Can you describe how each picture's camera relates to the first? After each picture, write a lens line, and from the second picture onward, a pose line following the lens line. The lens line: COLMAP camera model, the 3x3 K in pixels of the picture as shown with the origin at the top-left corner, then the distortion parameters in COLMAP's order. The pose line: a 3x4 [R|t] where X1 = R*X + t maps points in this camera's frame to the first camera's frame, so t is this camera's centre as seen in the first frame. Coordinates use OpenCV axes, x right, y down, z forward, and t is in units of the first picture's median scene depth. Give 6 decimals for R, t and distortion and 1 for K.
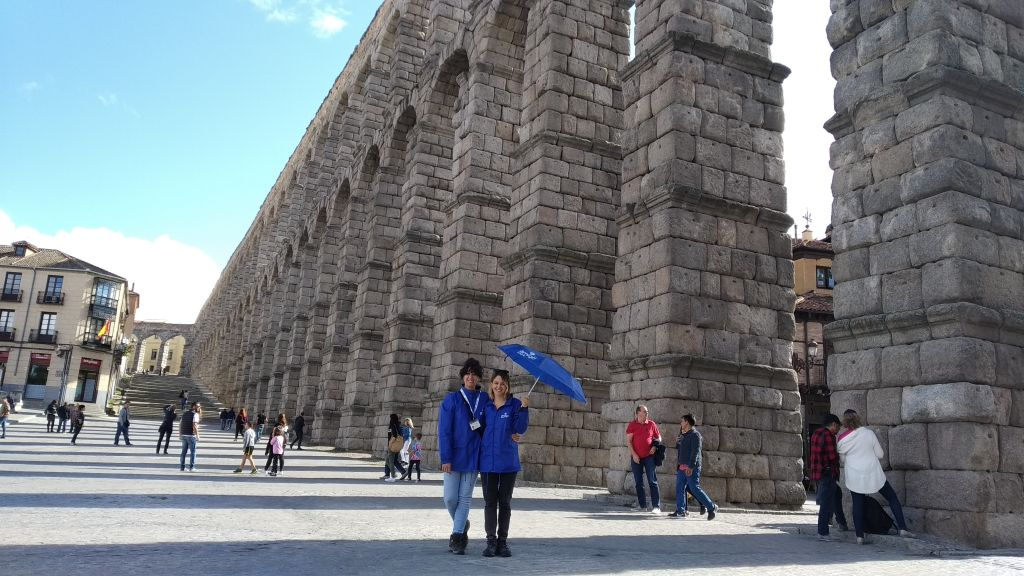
lens RADIAL K [[768.3, 0, 512.0], [0, 768.3, 288.0], [0, 0, 1]] dist [0.020737, -0.000922]
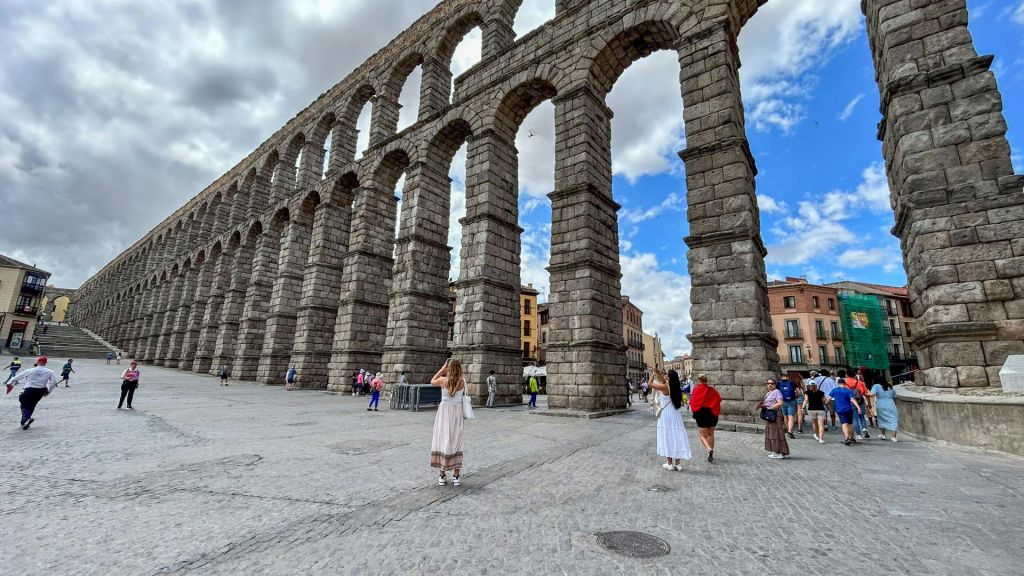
lens RADIAL K [[405.5, 0, 496.4], [0, 405.5, 281.9], [0, 0, 1]] dist [0.000935, 0.000429]
pose [[0.907133, 0.061559, 0.416317, 0.017916], [-0.066563, 0.997779, -0.002500, -0.137614], [-0.415546, -0.025444, 0.909216, -0.489871]]
